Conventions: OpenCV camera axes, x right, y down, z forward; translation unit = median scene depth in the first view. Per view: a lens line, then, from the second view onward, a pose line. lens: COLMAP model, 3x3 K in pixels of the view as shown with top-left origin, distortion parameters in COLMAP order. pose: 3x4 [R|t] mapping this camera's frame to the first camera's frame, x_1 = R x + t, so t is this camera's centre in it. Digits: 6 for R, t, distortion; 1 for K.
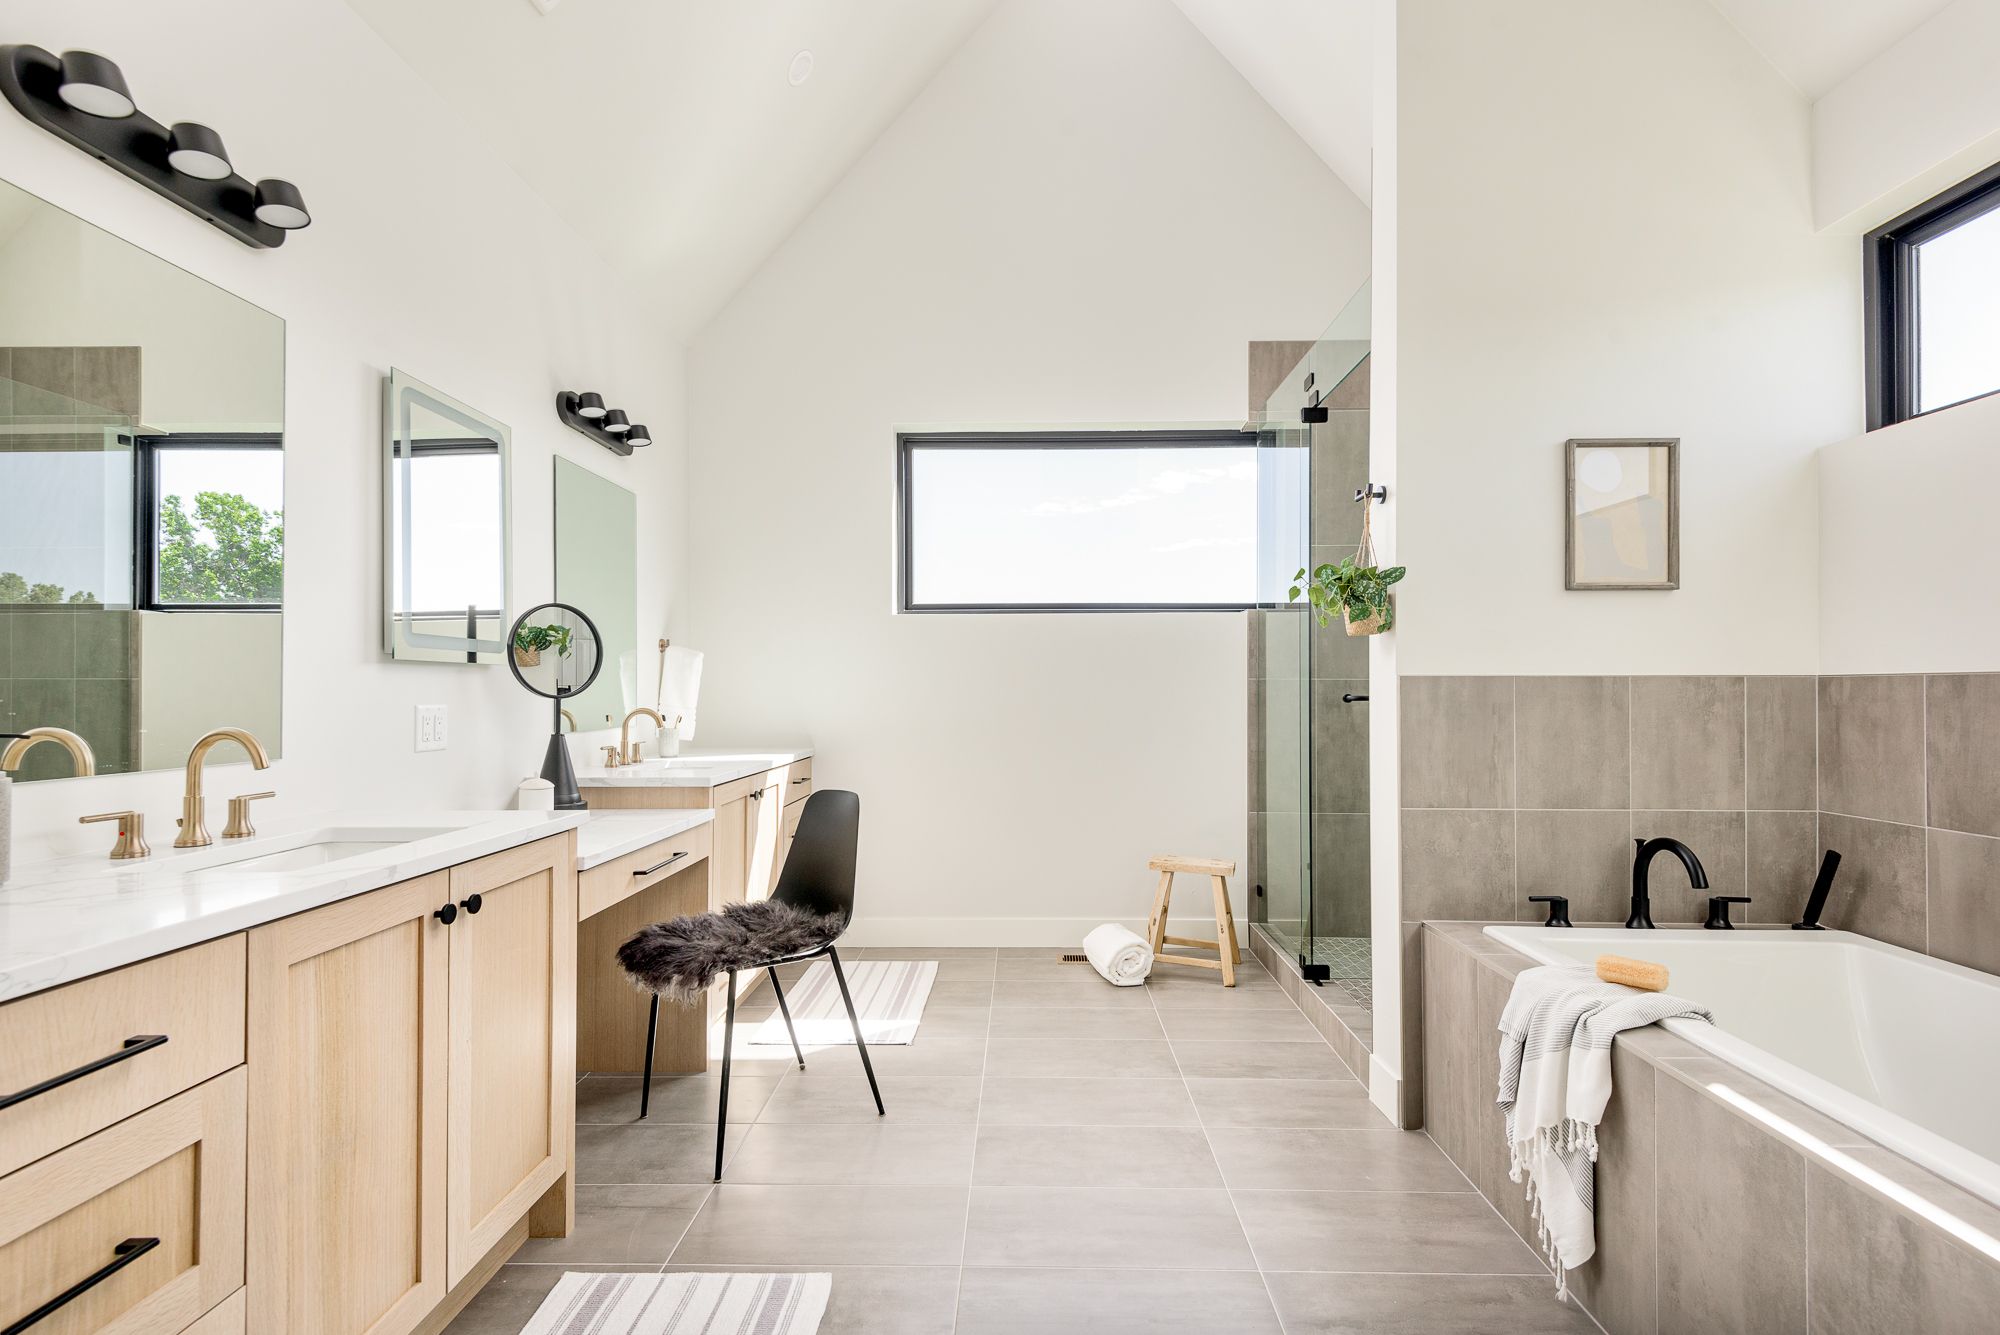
lens RADIAL K [[910.3, 0, 1000.0], [0, 910.3, 667.5], [0, 0, 1]] dist [0.021303, -0.012339]
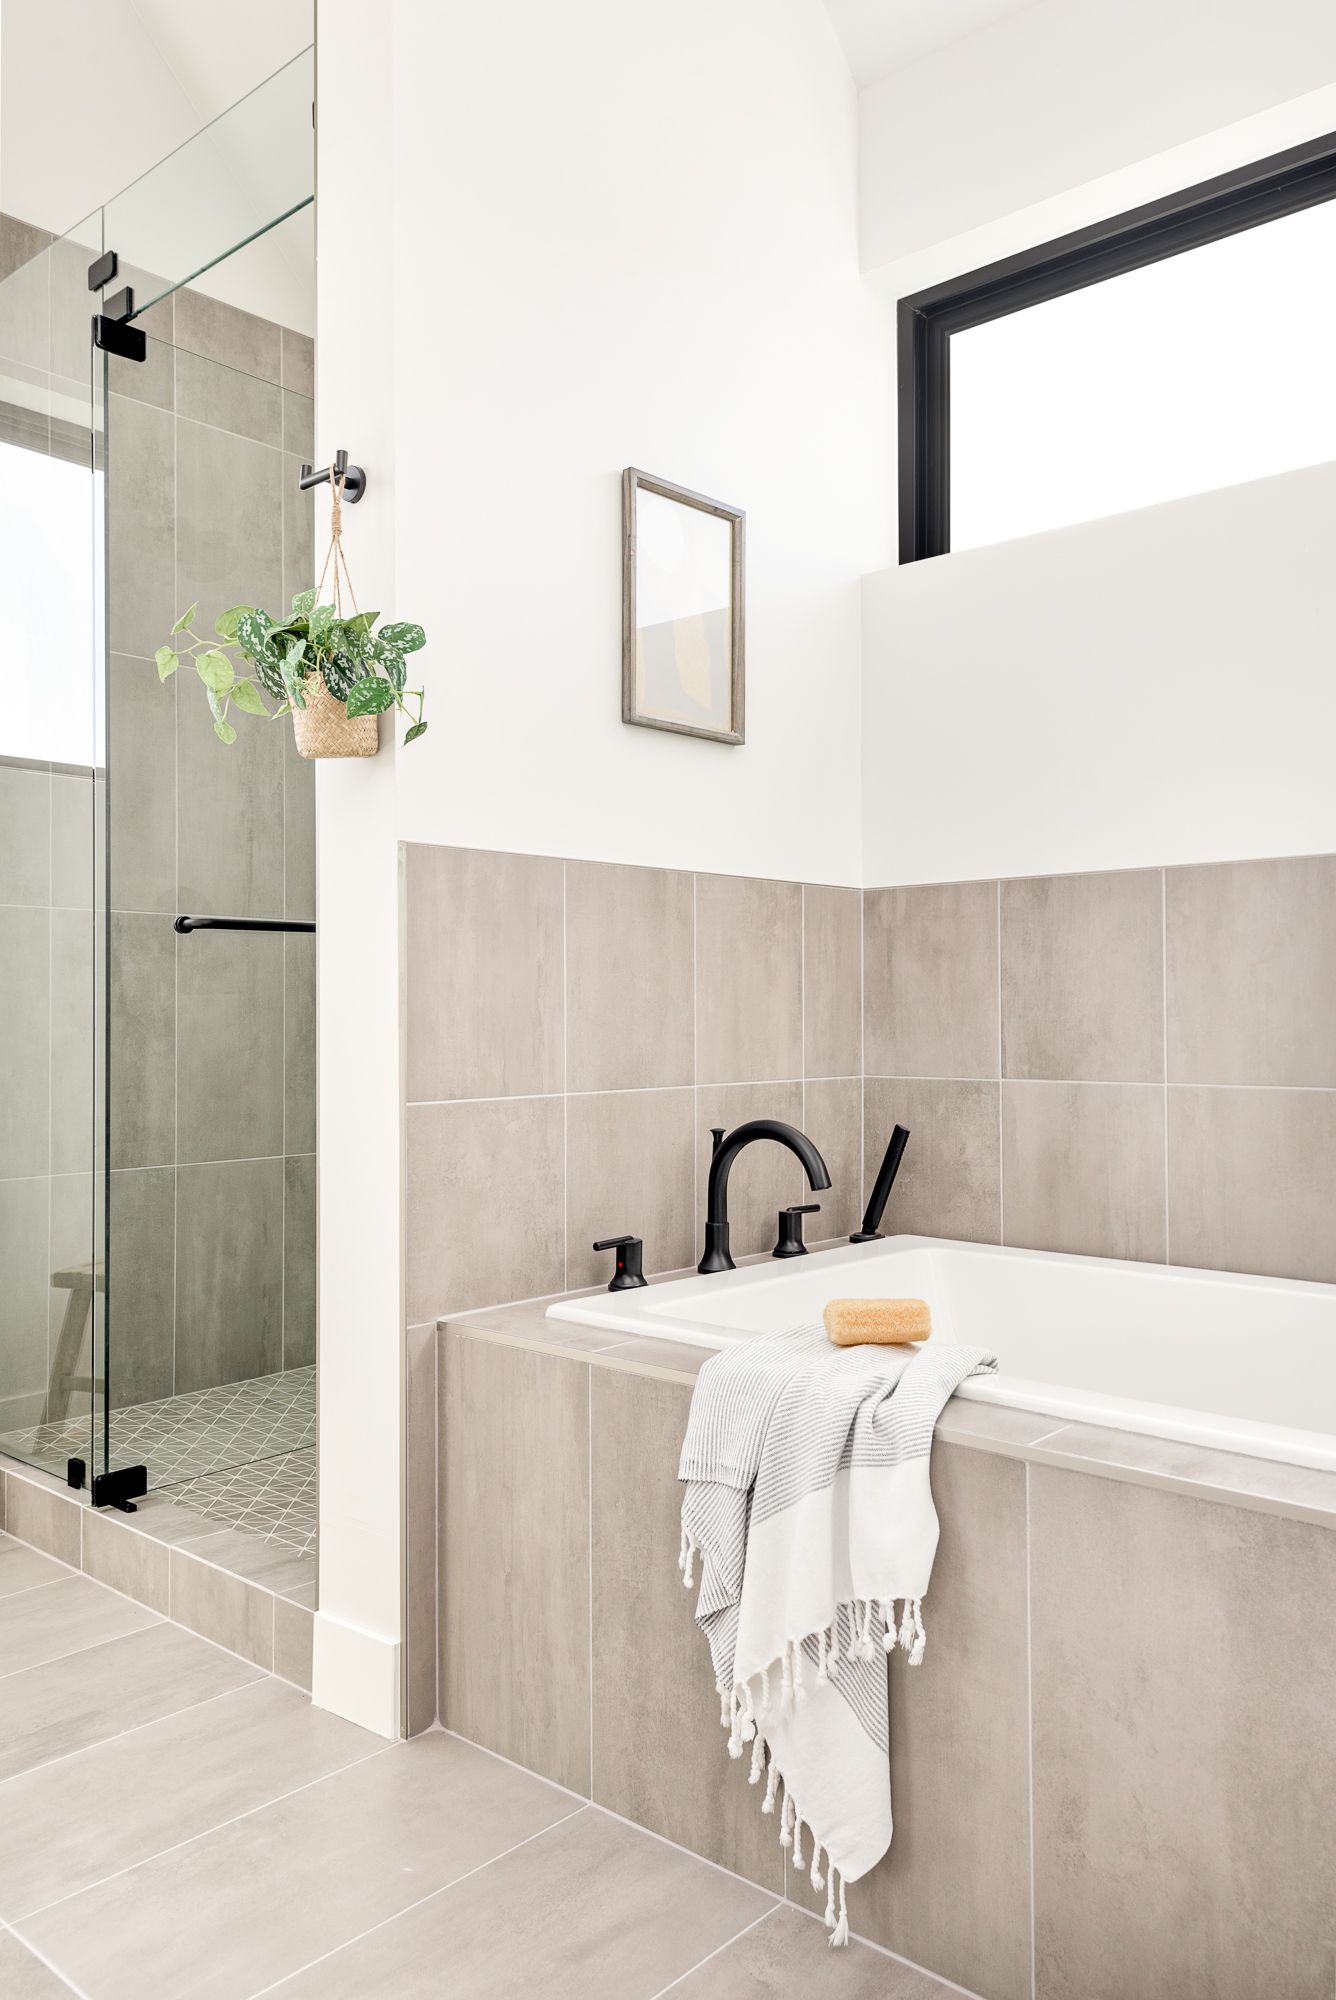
lens RADIAL K [[1478.4, 0, 668.8], [0, 1478.4, 988.6], [0, 0, 1]] dist [0.053742, -0.056375]
pose [[0.649626, 0.008689, 0.760205, -0.096136], [-0.012535, 0.999921, -0.000718, 0.093015], [-0.760151, -0.009063, 0.649683, 0.372255]]
